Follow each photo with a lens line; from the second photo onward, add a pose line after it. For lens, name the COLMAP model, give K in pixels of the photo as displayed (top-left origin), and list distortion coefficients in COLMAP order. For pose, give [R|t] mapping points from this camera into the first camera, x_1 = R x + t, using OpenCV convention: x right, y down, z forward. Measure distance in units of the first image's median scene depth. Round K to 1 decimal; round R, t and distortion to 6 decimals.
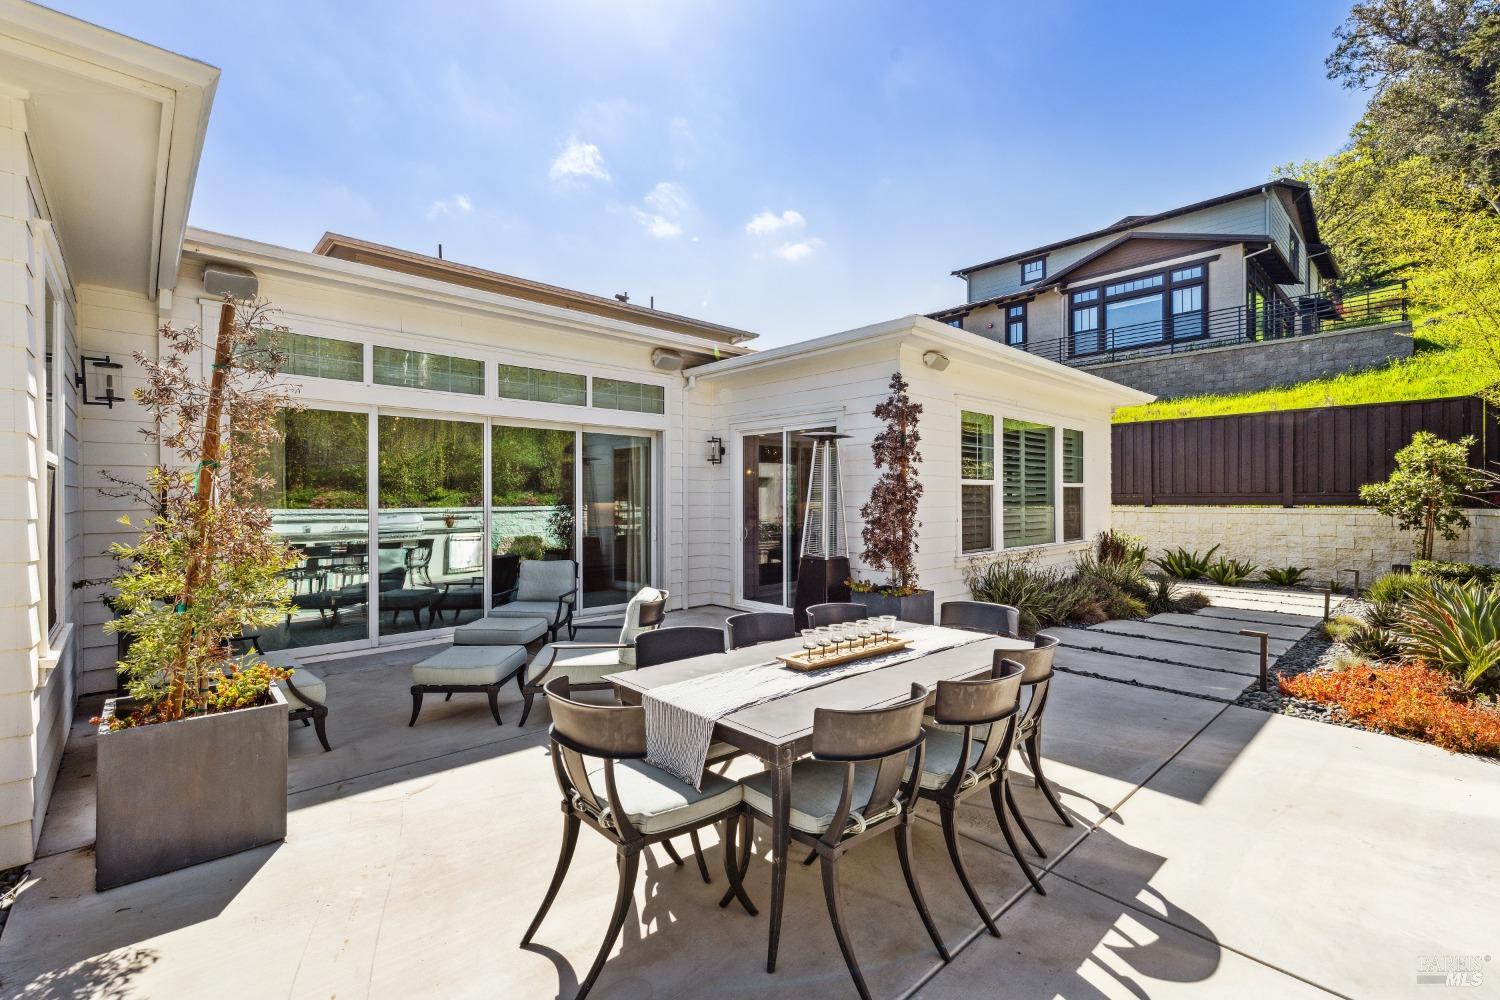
lens RADIAL K [[644.5, 0, 752.1], [0, 644.5, 502.3], [0, 0, 1]] dist [0.006678, -0.001805]
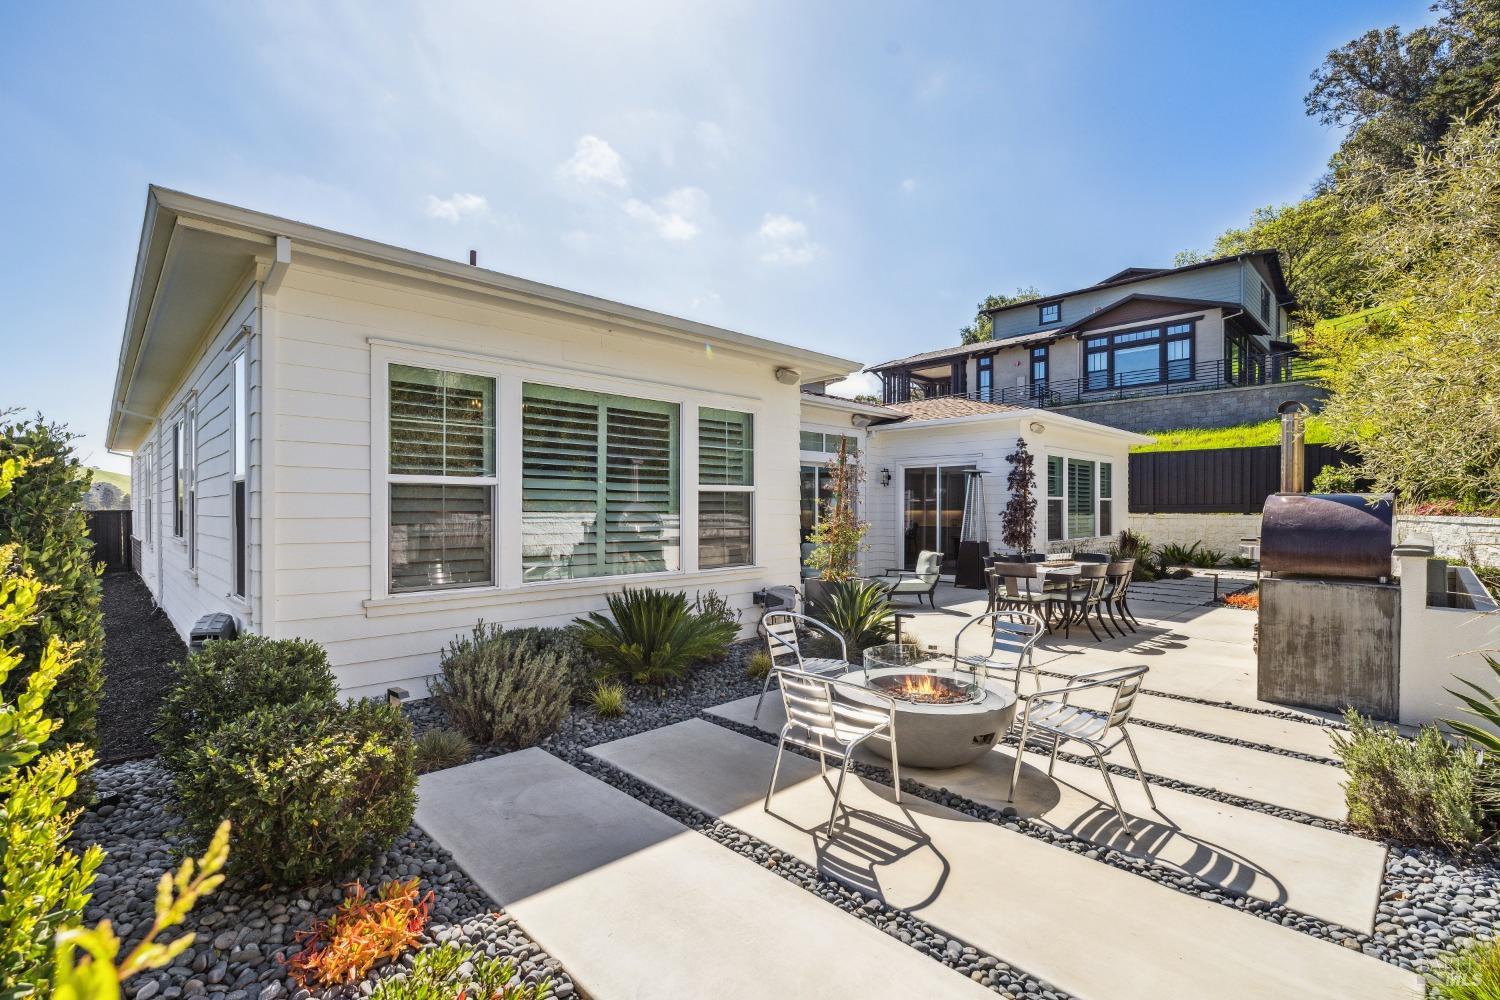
lens RADIAL K [[681.2, 0, 746.8], [0, 681.2, 516.0], [0, 0, 1]] dist [-0.004545, 0.001930]
pose [[0.999612, -0.000520, 0.027844, -0.346821], [0.000380, 0.999987, 0.005026, 0.003984], [-0.027846, -0.005013, 0.999600, -0.511515]]
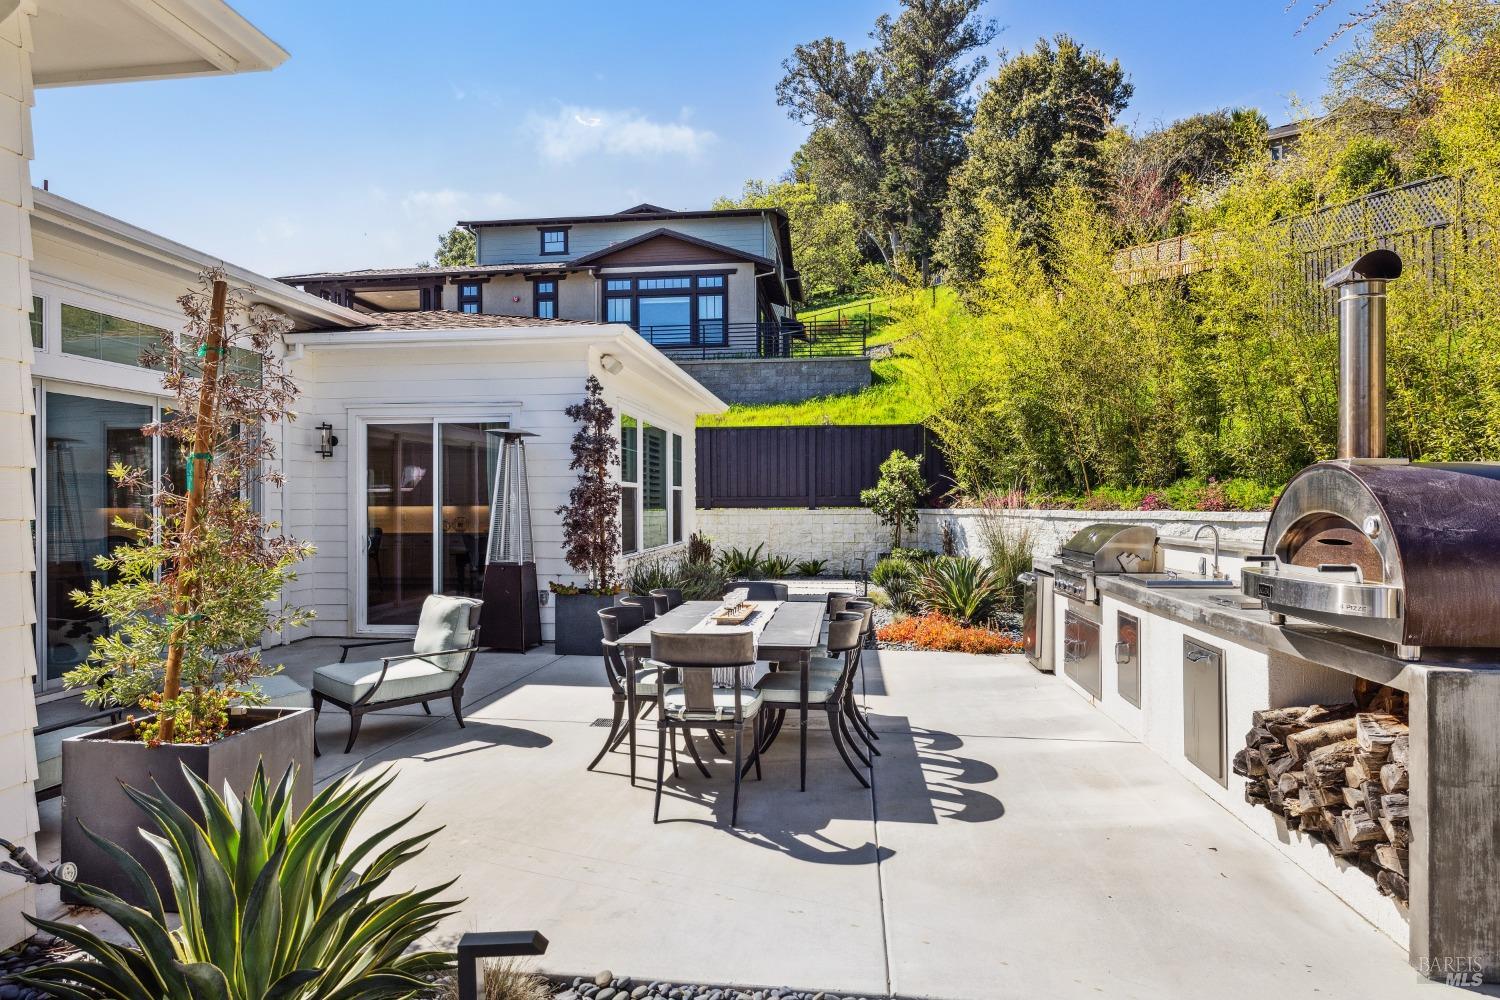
lens RADIAL K [[856.1, 0, 746.4], [0, 856.1, 498.7], [0, 0, 1]] dist [0.006717, -0.005695]
pose [[0.761377, 0.000920, 0.648309, -0.270701], [0.007408, 0.999921, -0.010120, 0.004103], [-0.648267, 0.012508, 0.761310, -0.099951]]
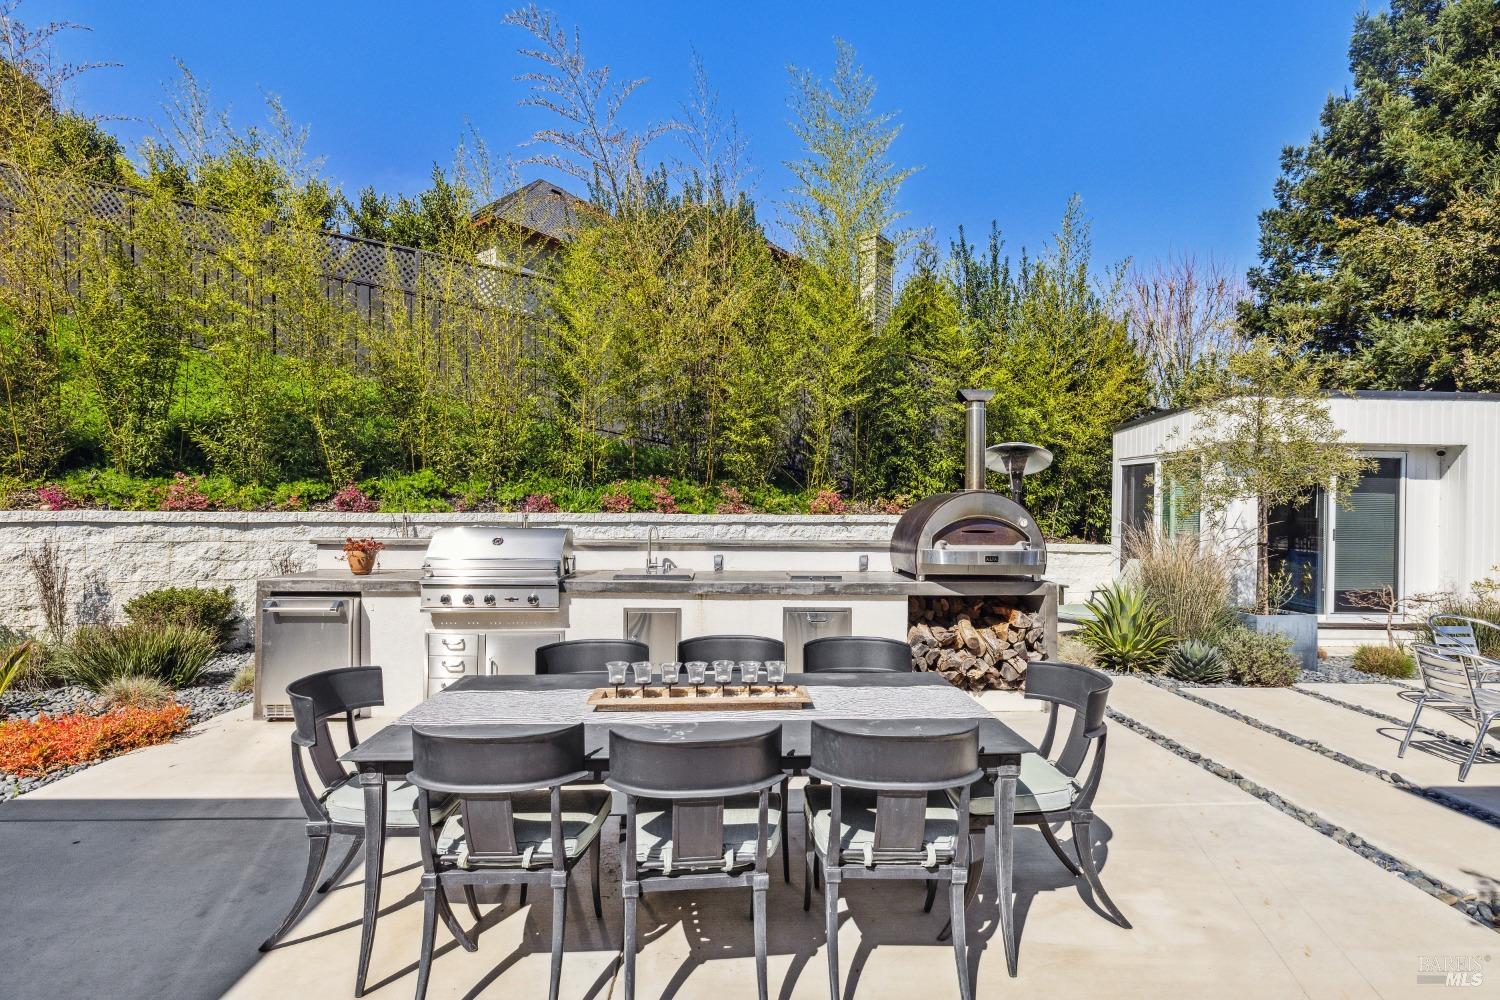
lens RADIAL K [[711.8, 0, 771.8], [0, 711.8, 501.2], [0, 0, 1]] dist [0.000098, 0.003428]
pose [[-0.765460, -0.005476, 0.643461, -0.129929], [-0.008445, 0.999963, -0.001536, -0.001032], [-0.643428, -0.006609, -0.765478, 0.448459]]
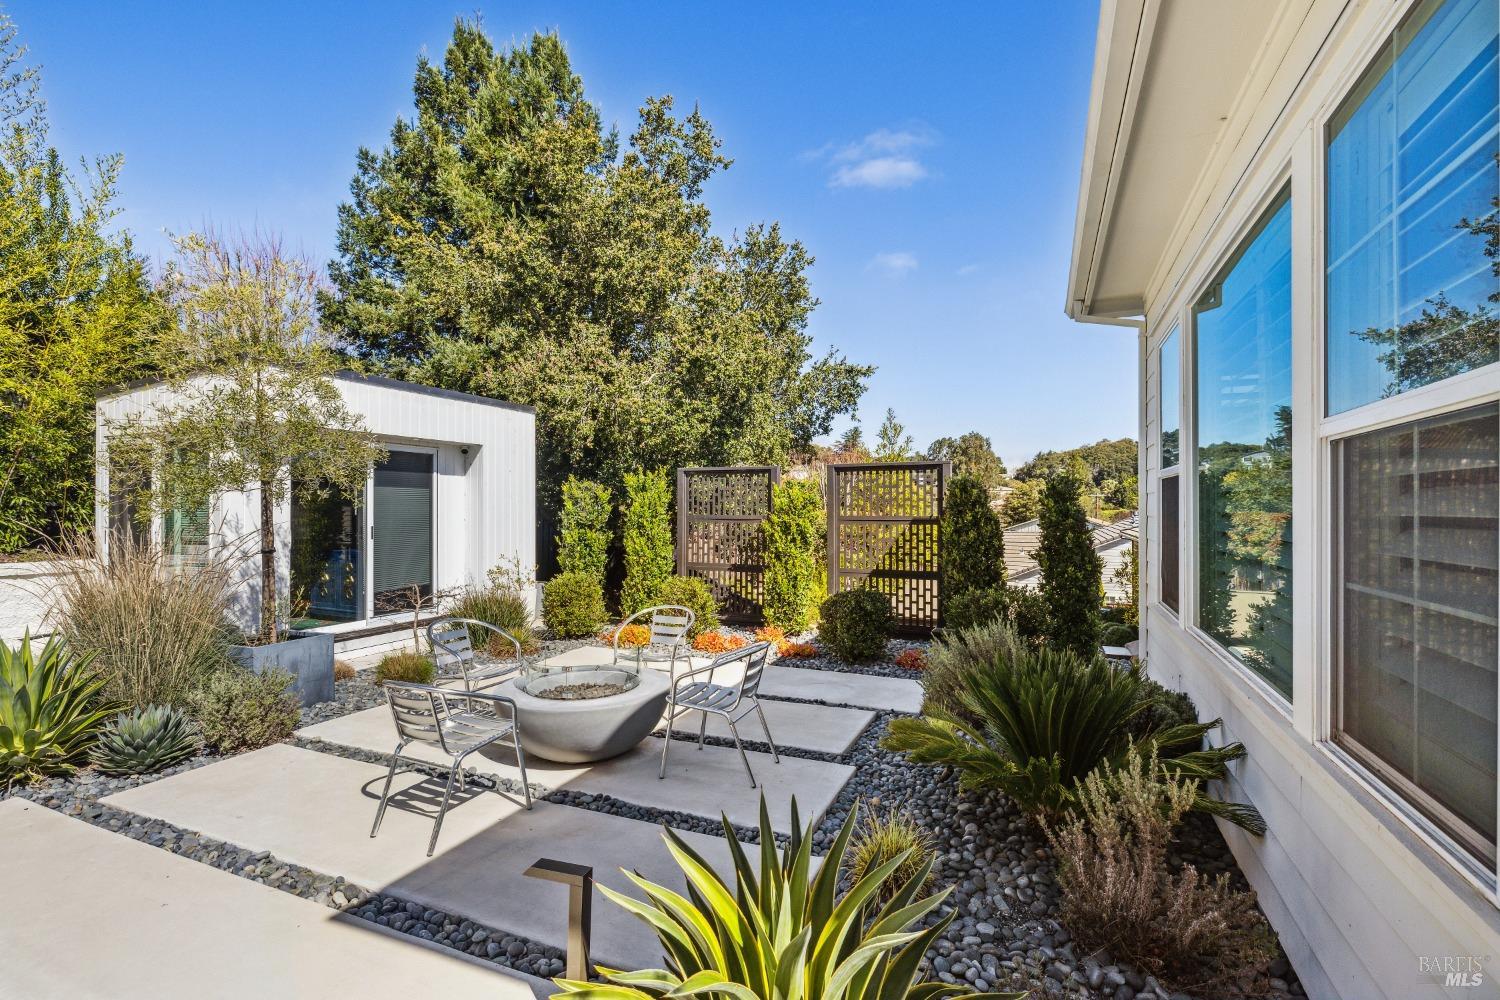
lens RADIAL K [[681.2, 0, 737.0], [0, 681.2, 502.8], [0, 0, 1]] dist [-0.004545, 0.001930]
pose [[-0.922521, -0.000606, -0.385945, -0.173266], [-0.000899, 0.999999, 0.000580, -0.001693], [0.385945, 0.000882, -0.922521, 0.240162]]
